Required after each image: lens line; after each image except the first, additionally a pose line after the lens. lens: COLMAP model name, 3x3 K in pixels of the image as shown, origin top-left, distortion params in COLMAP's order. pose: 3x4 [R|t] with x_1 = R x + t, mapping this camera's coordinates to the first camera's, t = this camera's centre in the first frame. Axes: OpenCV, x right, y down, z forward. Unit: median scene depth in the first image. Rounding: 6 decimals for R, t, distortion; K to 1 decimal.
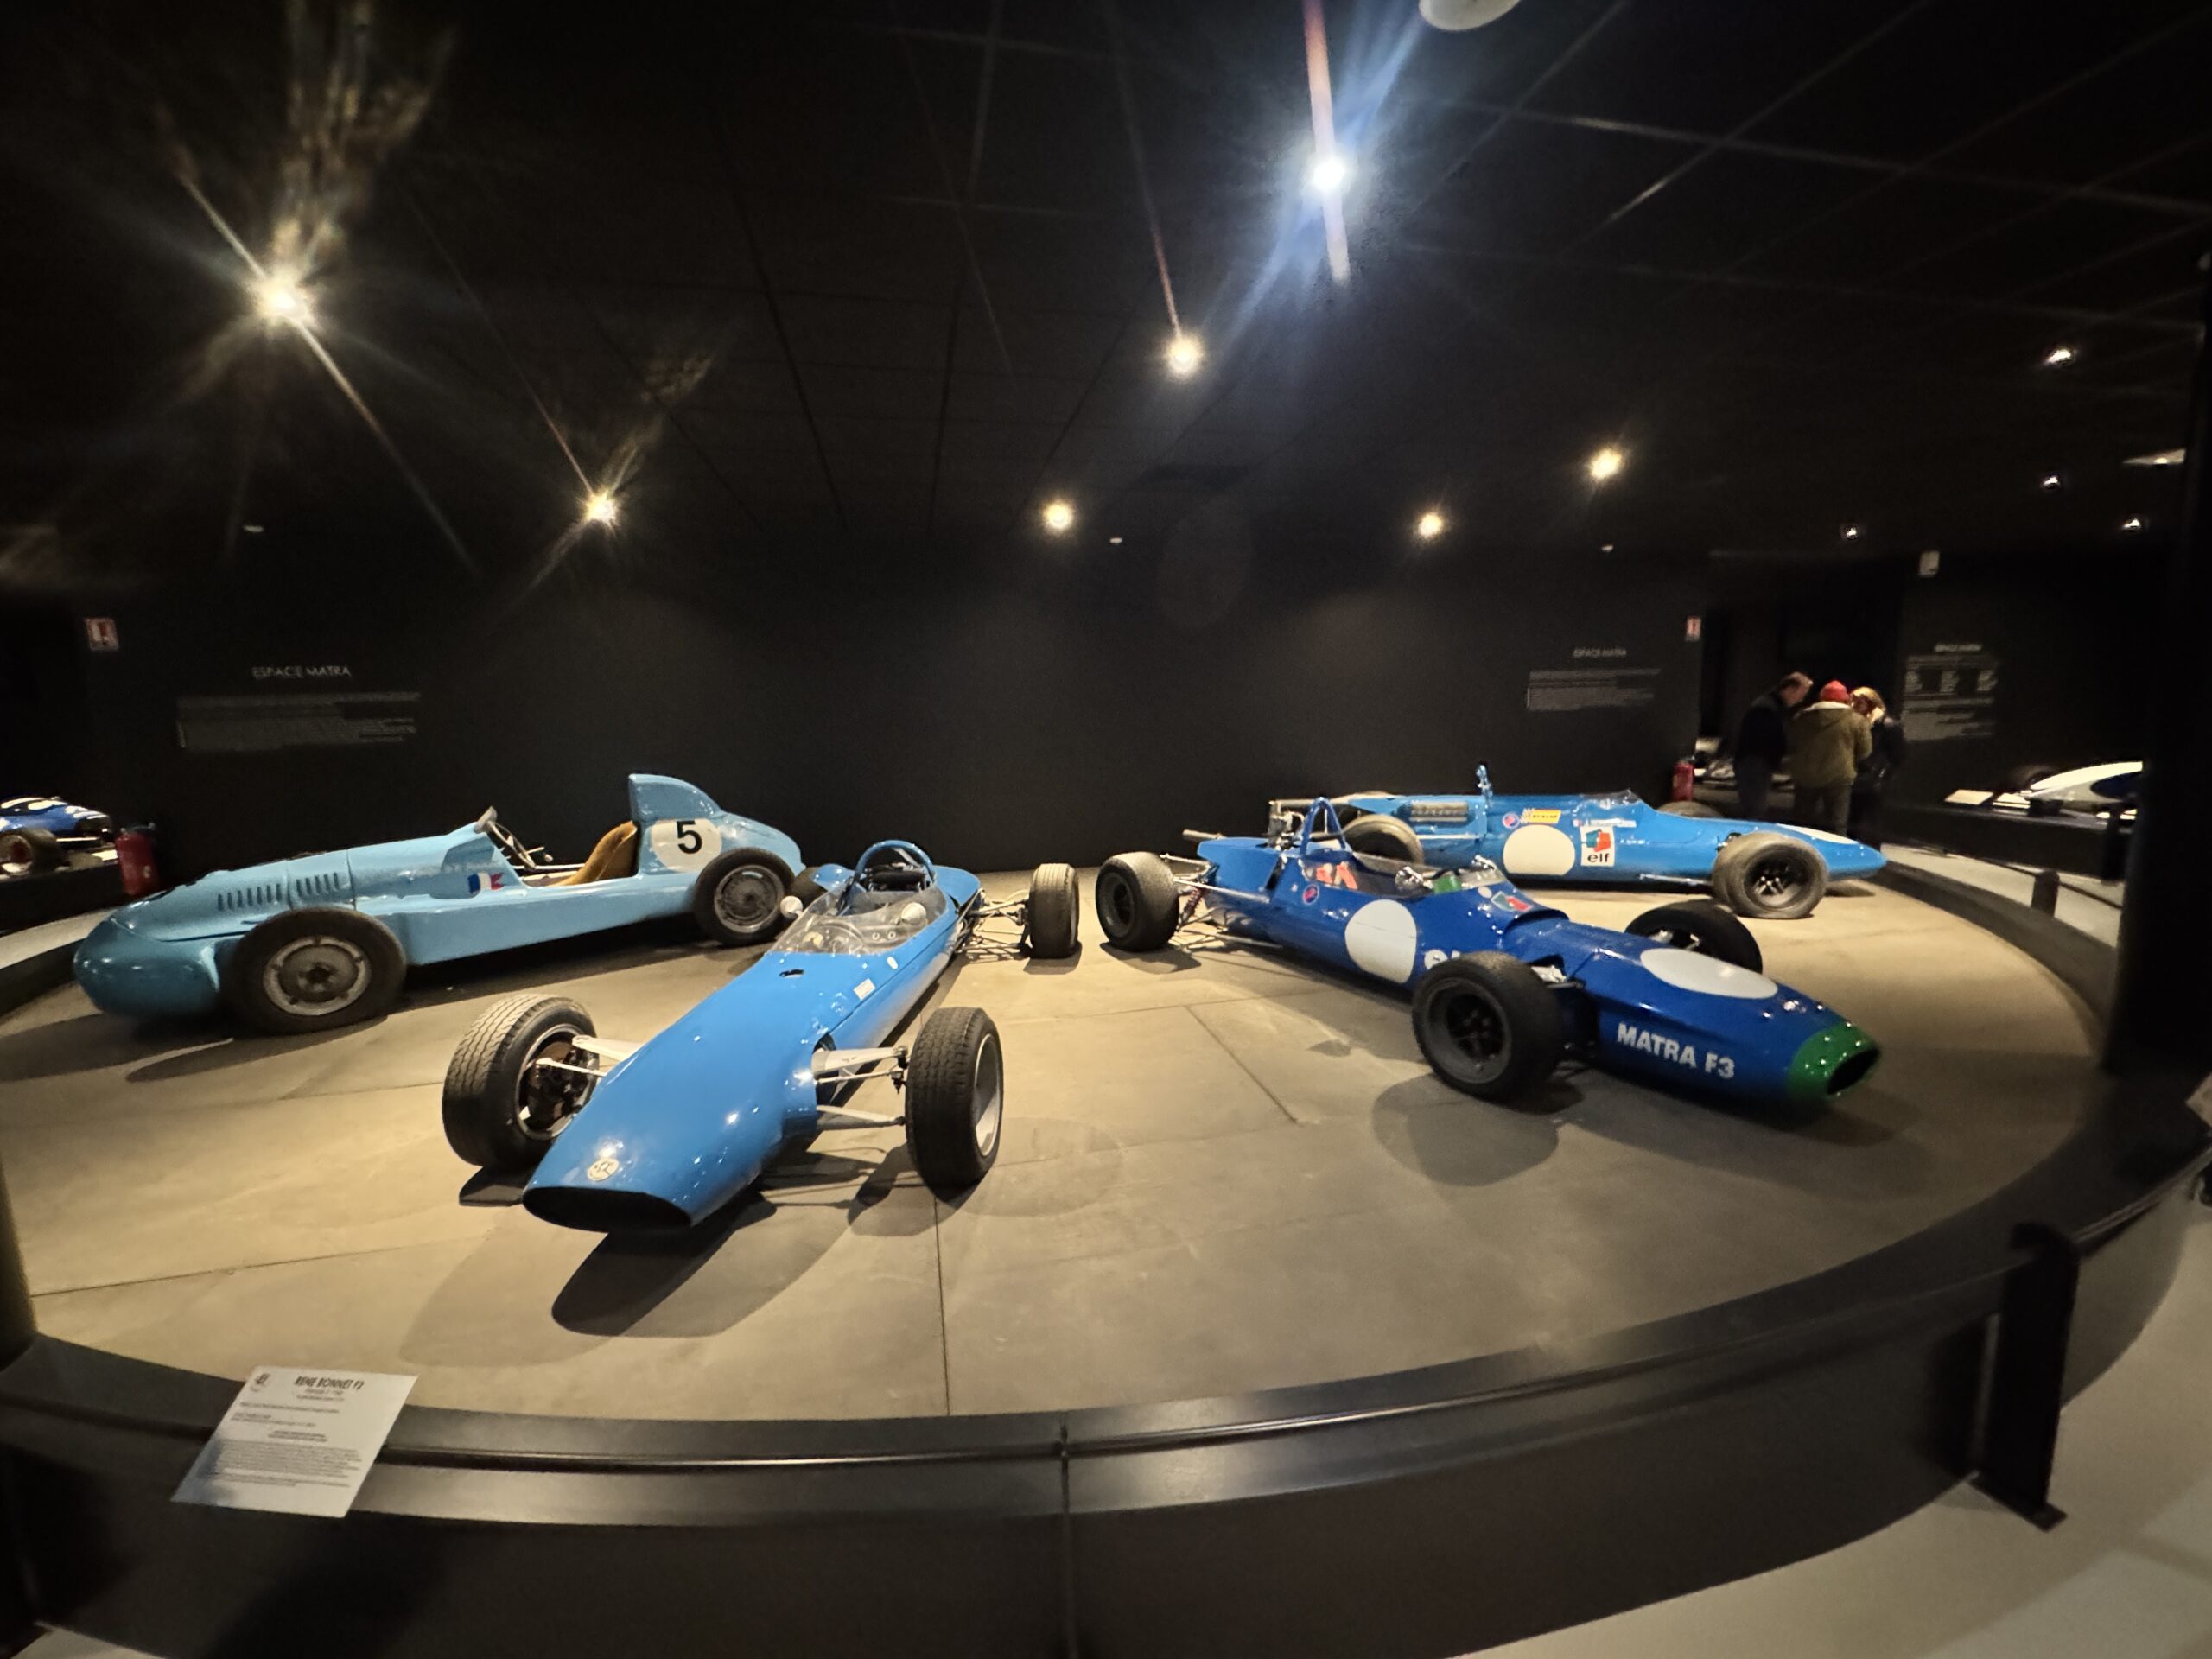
lens RADIAL K [[882.3, 0, 1106.0], [0, 882.3, 829.5], [0, 0, 1]] dist [-0.002154, -0.000325]
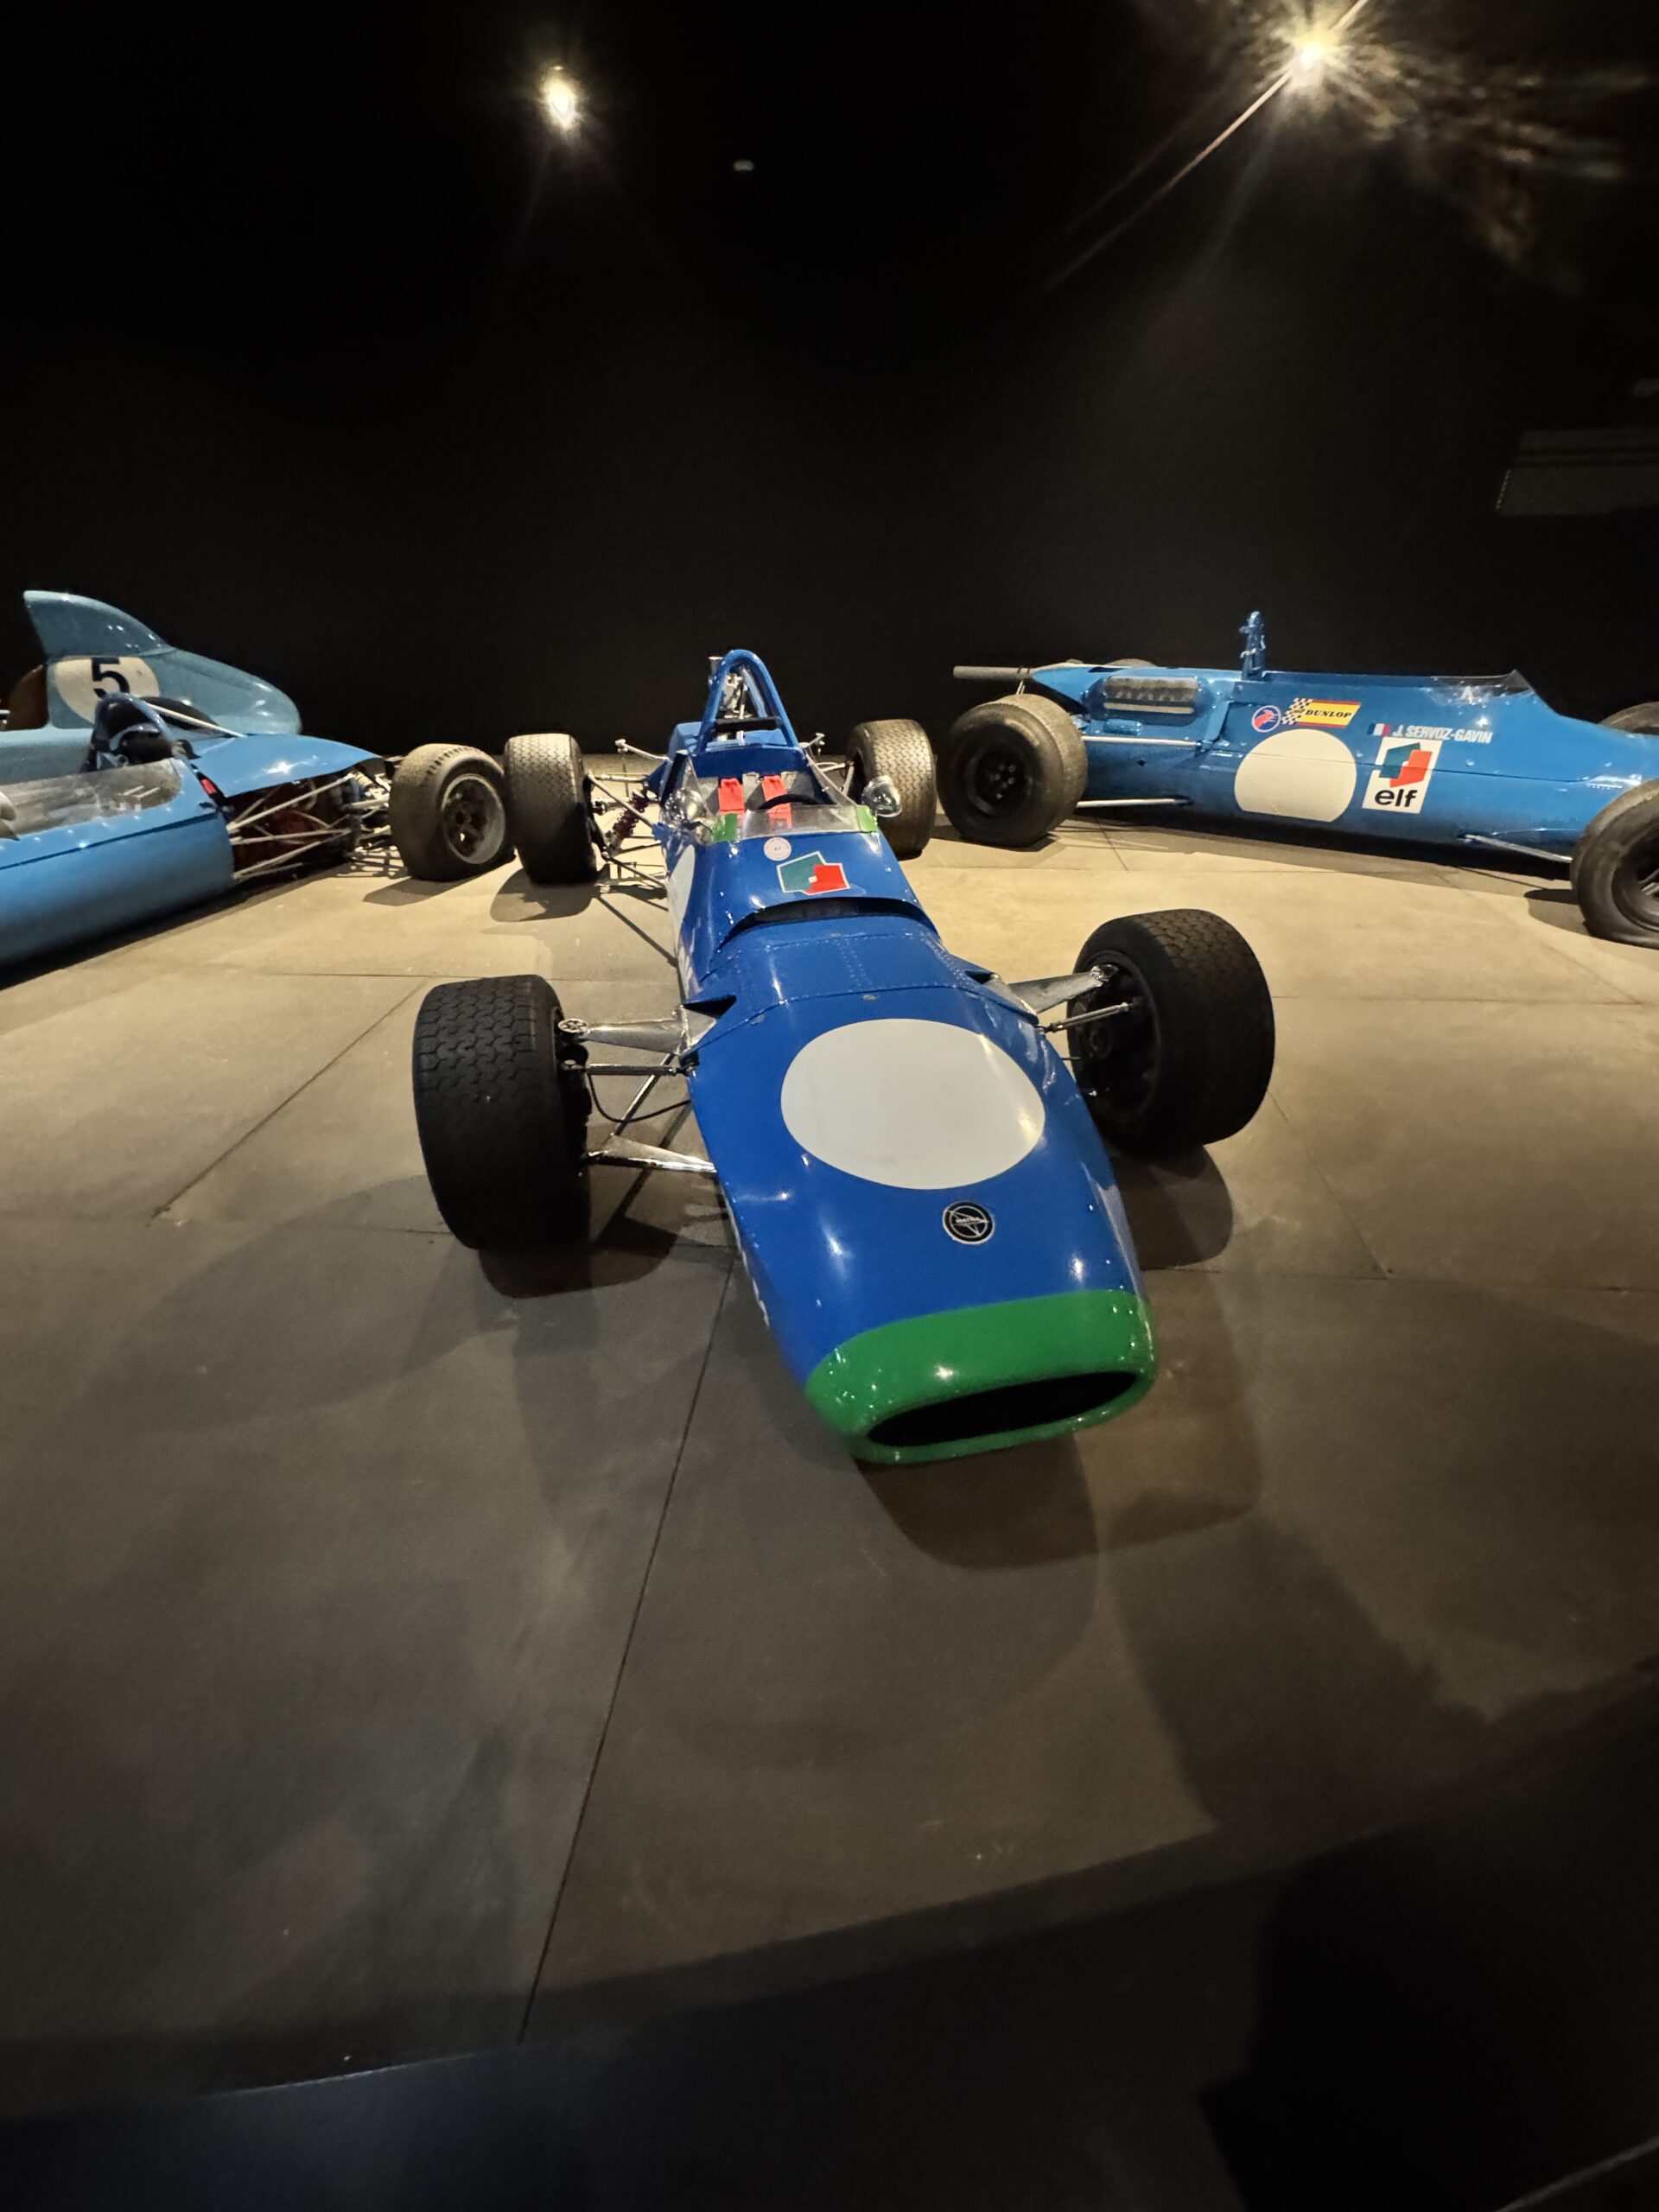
lens RADIAL K [[882.3, 0, 829.5], [0, 882.3, 1106.0], [0, 0, 1]] dist [-0.002154, -0.000325]
pose [[0.951081, 0.171242, -0.257142, 0.387991], [-0.049358, 0.905859, 0.420693, -0.009024], [0.304975, -0.387421, 0.869997, 0.308716]]
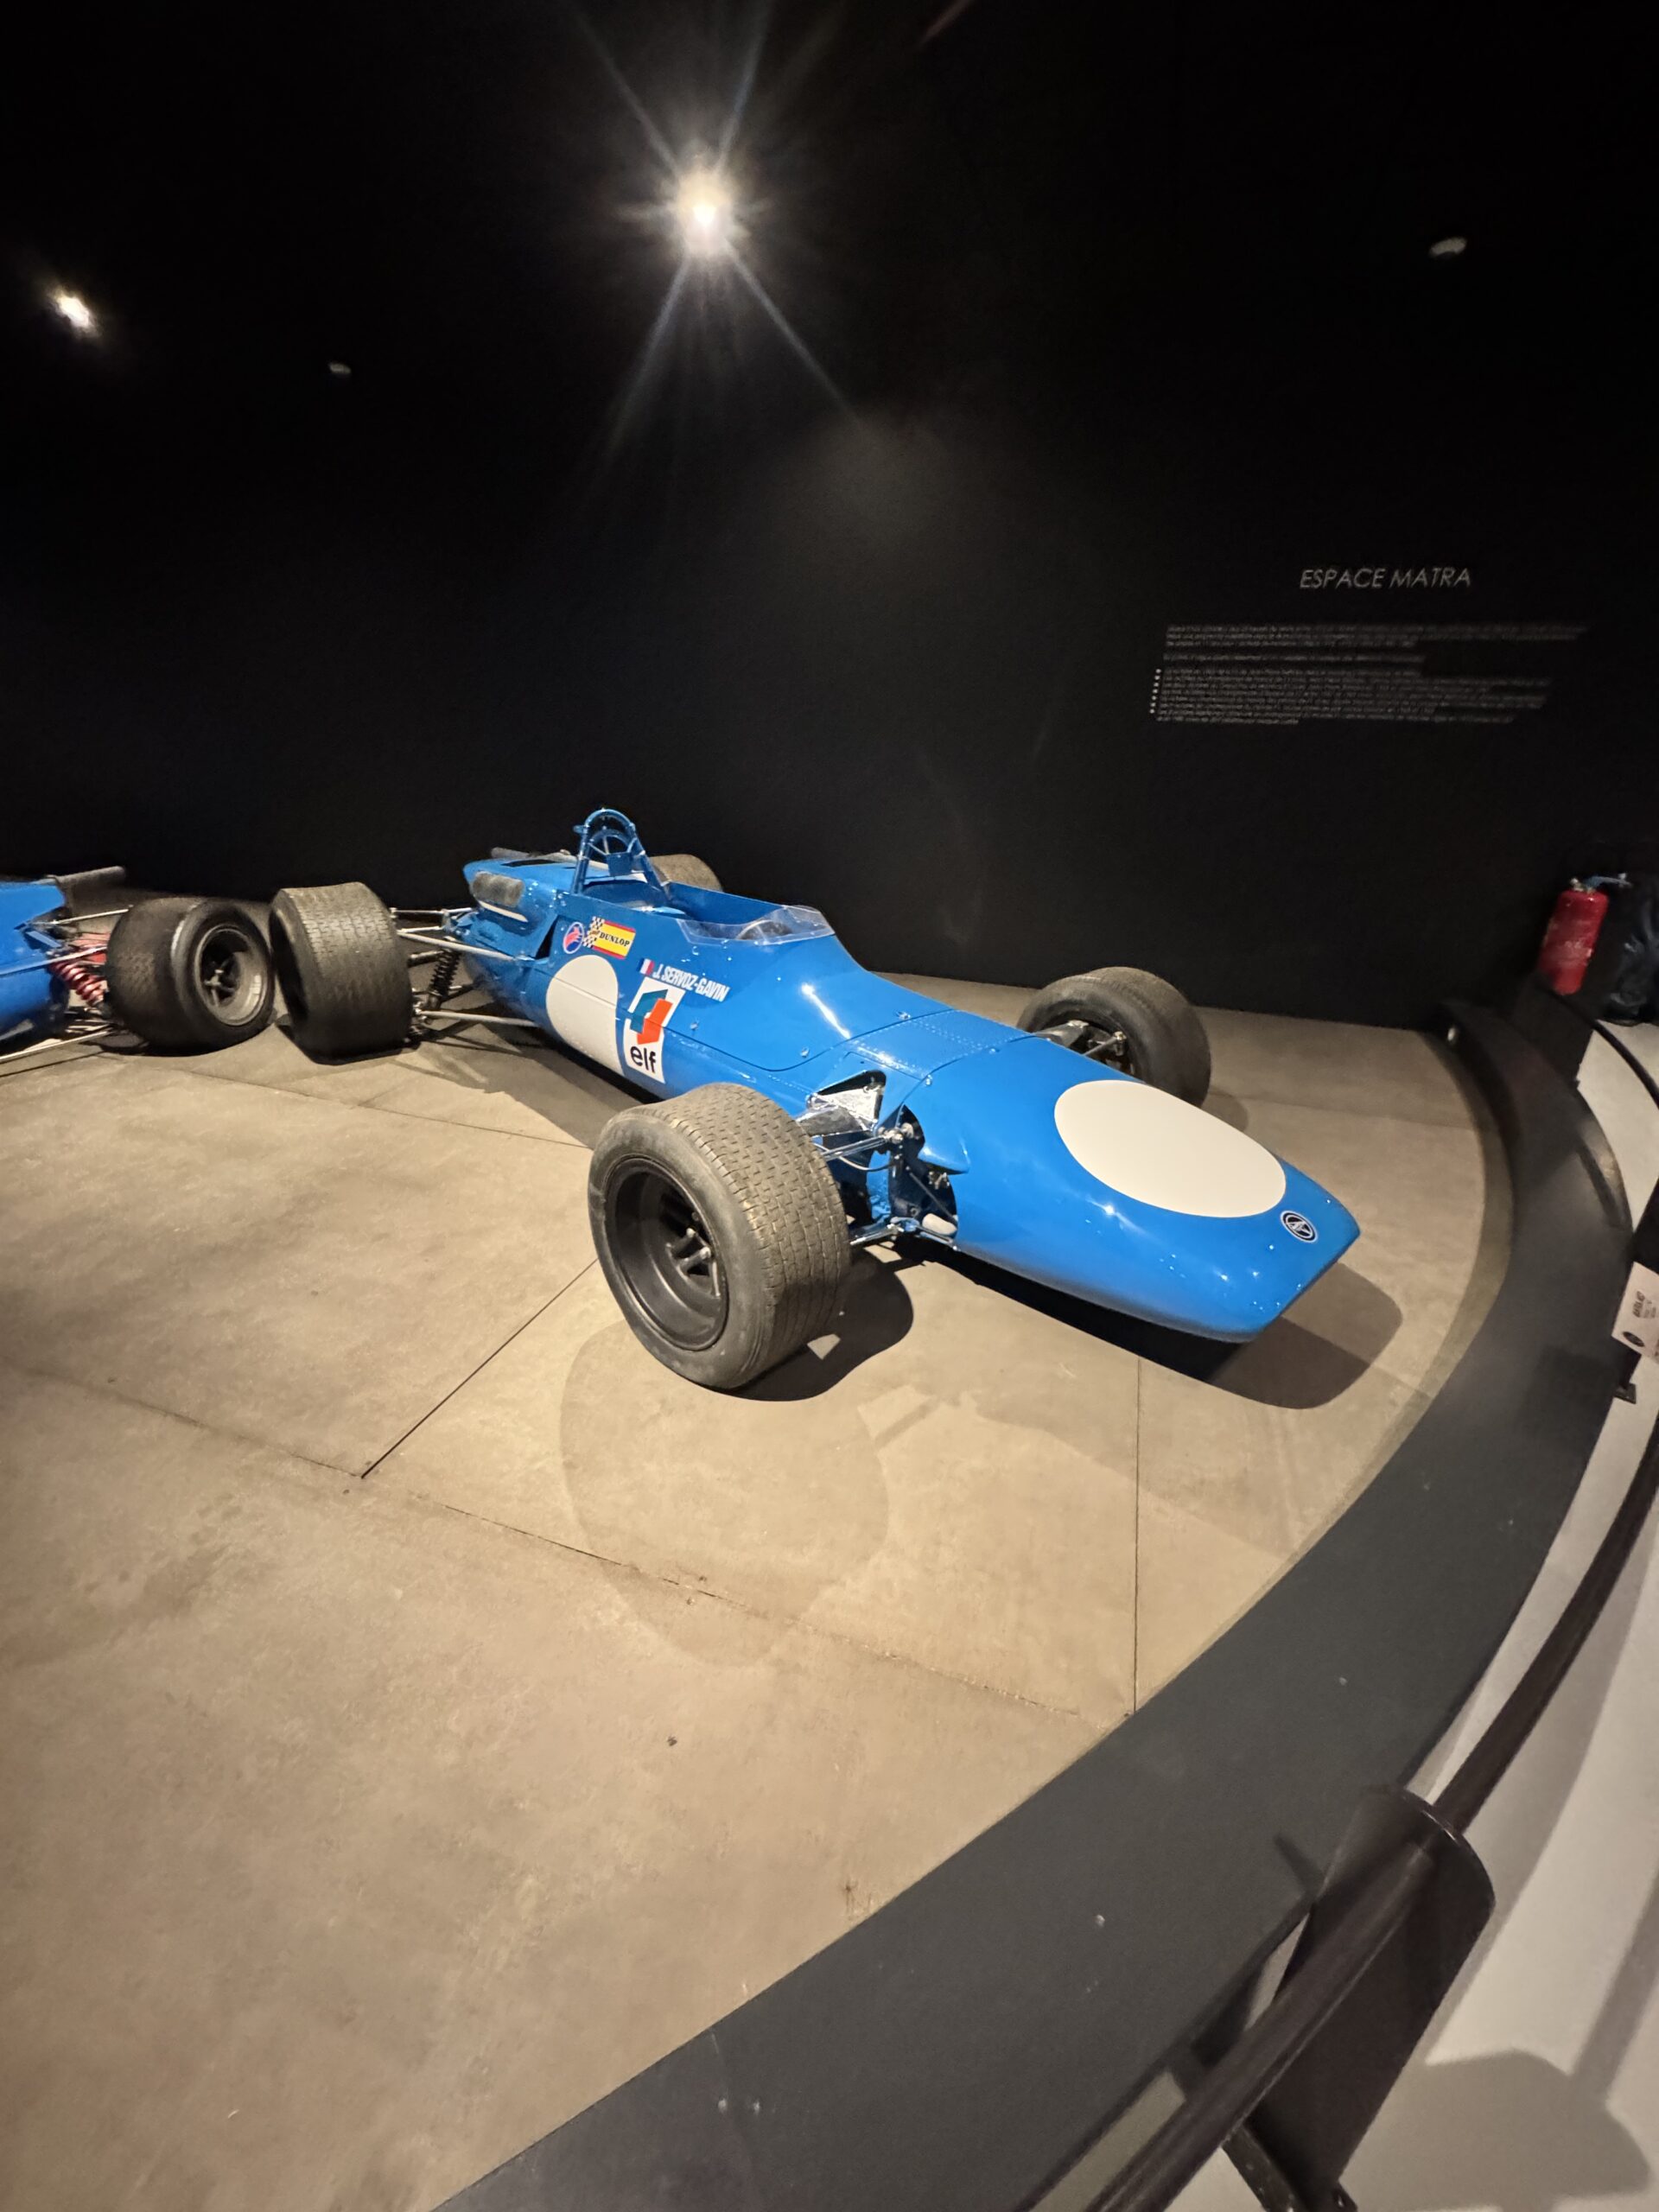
lens RADIAL K [[882.3, 0, 829.5], [0, 882.3, 1106.0], [0, 0, 1]] dist [-0.002154, -0.000325]
pose [[0.854769, 0.245269, -0.457399, 0.823059], [-0.123971, 0.952267, 0.278959, -0.072282], [0.503986, -0.181741, 0.844375, 0.686545]]
